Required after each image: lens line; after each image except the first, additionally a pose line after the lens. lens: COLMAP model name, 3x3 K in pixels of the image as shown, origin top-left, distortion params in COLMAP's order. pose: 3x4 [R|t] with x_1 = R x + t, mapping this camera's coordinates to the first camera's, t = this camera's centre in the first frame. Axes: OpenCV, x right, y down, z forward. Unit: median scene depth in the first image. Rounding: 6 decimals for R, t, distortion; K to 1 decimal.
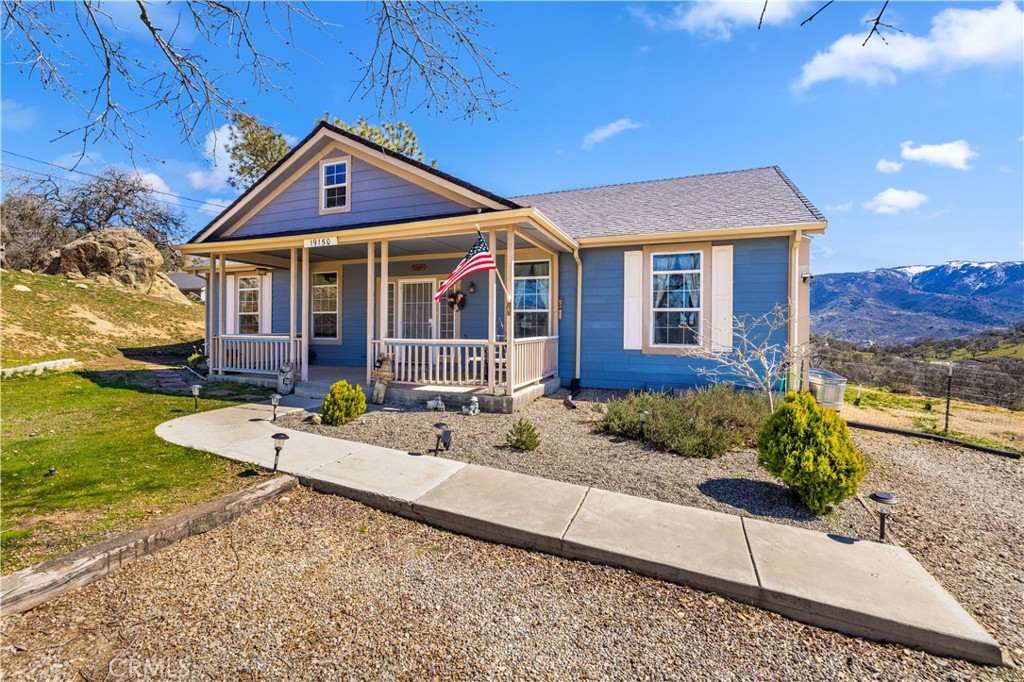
lens RADIAL K [[431.9, 0, 506.4], [0, 431.9, 340.3], [0, 0, 1]] dist [-0.002281, -0.000234]
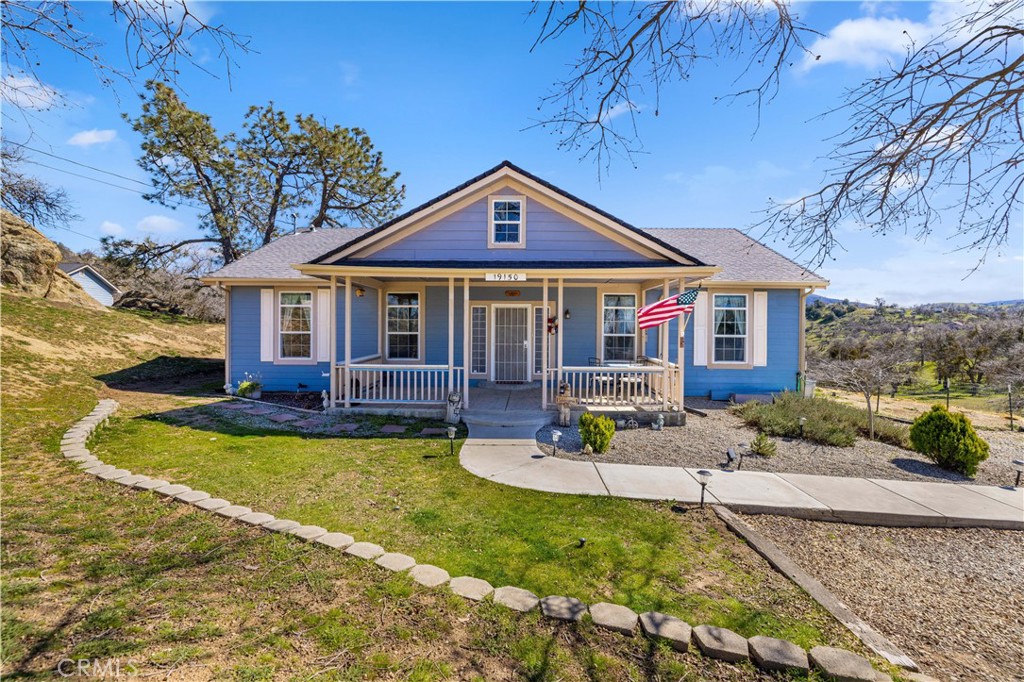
lens RADIAL K [[389.8, 0, 510.8], [0, 389.8, 338.5], [0, 0, 1]] dist [-0.001522, -0.000111]
pose [[0.928479, -0.010529, 0.371235, -0.709910], [0.007315, 0.999923, 0.010064, -0.080477], [-0.371312, -0.006629, 0.928484, 0.107798]]
